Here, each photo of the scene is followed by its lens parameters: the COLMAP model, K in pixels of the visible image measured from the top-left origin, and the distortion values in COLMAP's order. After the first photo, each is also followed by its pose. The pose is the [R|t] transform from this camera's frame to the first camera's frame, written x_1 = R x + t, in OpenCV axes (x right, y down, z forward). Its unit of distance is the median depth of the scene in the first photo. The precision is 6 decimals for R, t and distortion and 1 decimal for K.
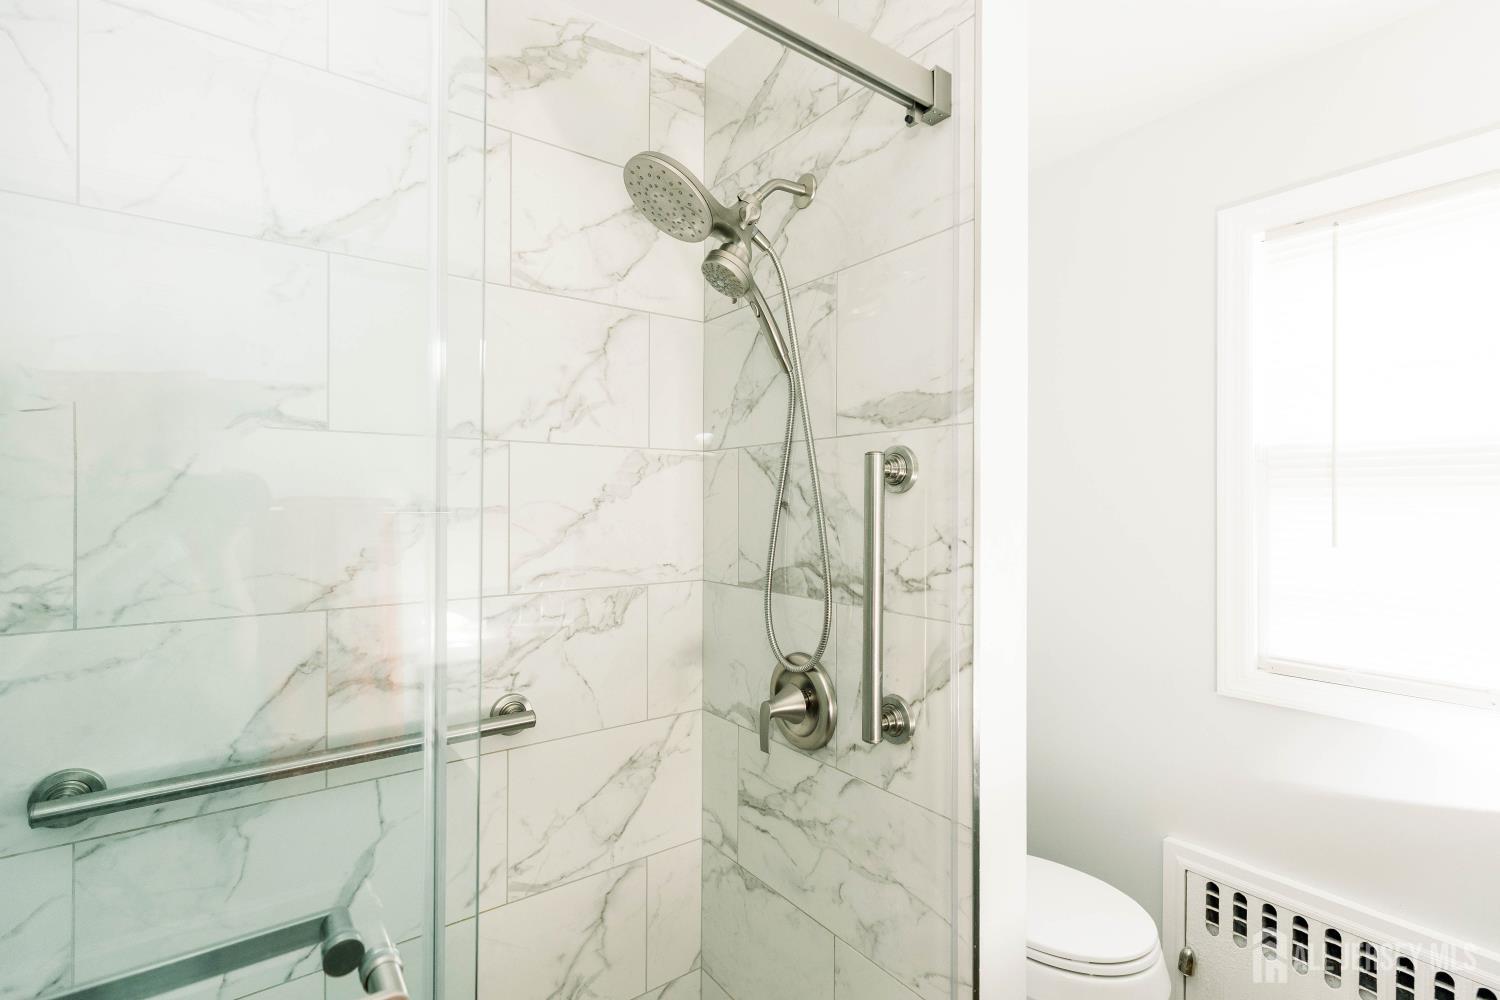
lens RADIAL K [[683.3, 0, 750.0], [0, 683.3, 500.0], [0, 0, 1]] dist [0.005962, -0.000168]
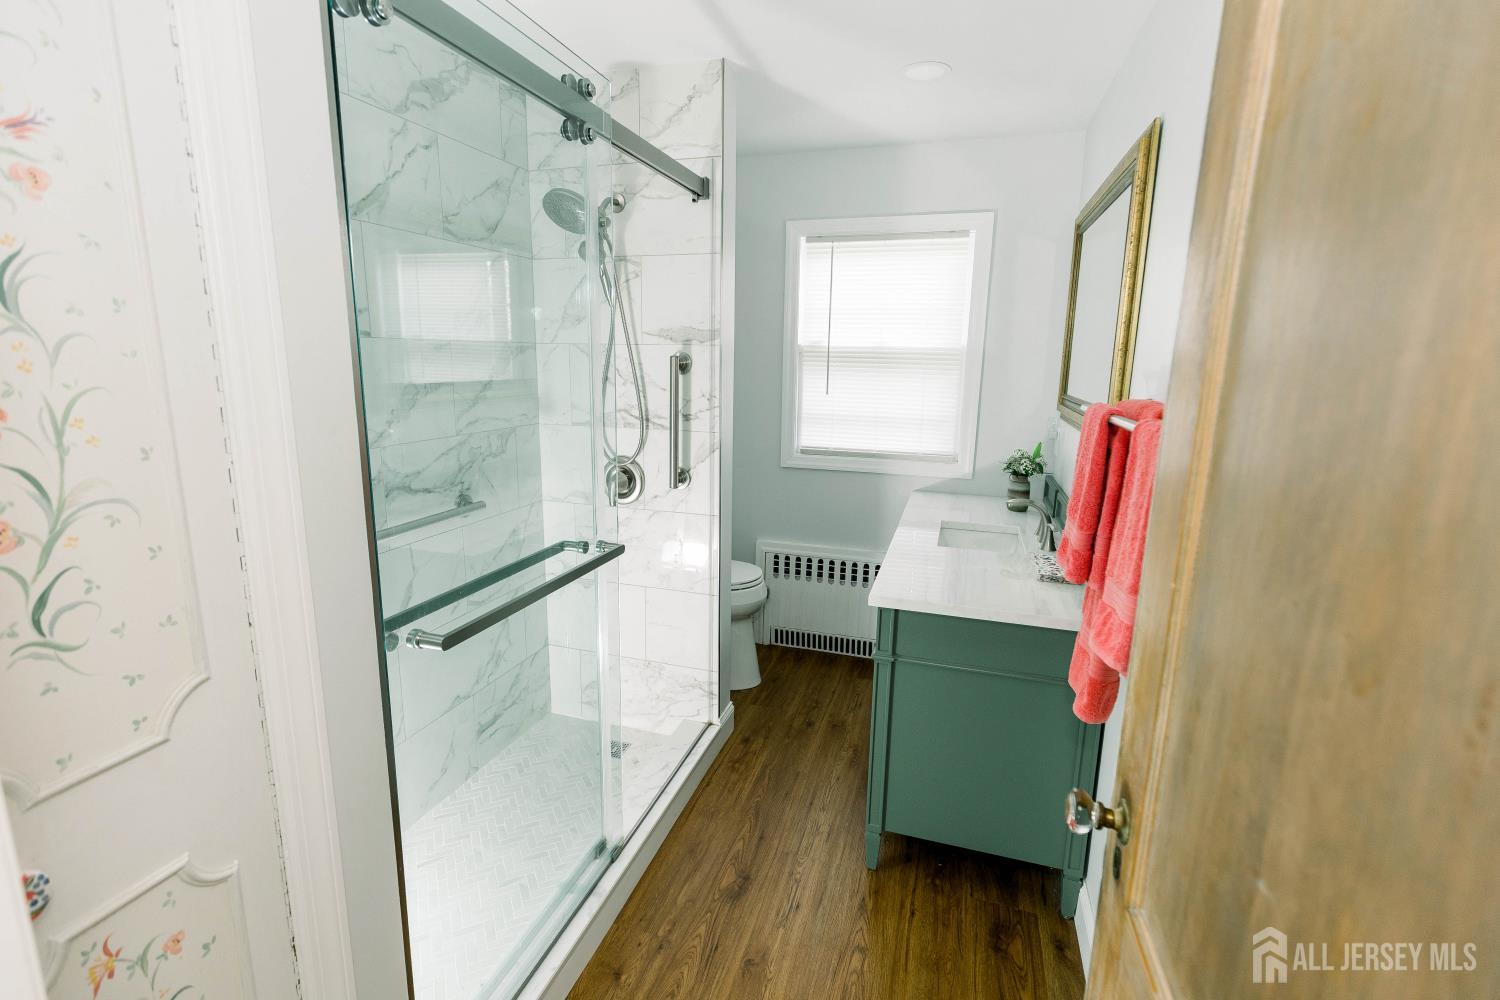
lens RADIAL K [[695.7, 0, 750.0], [0, 695.7, 500.0], [0, 0, 1]] dist [0.000619, -0.000113]
pose [[0.809215, -0.110792, 0.576971, -0.713706], [-0.014670, 0.977941, 0.208364, -0.065287], [-0.587329, -0.177075, 0.789740, -0.721635]]
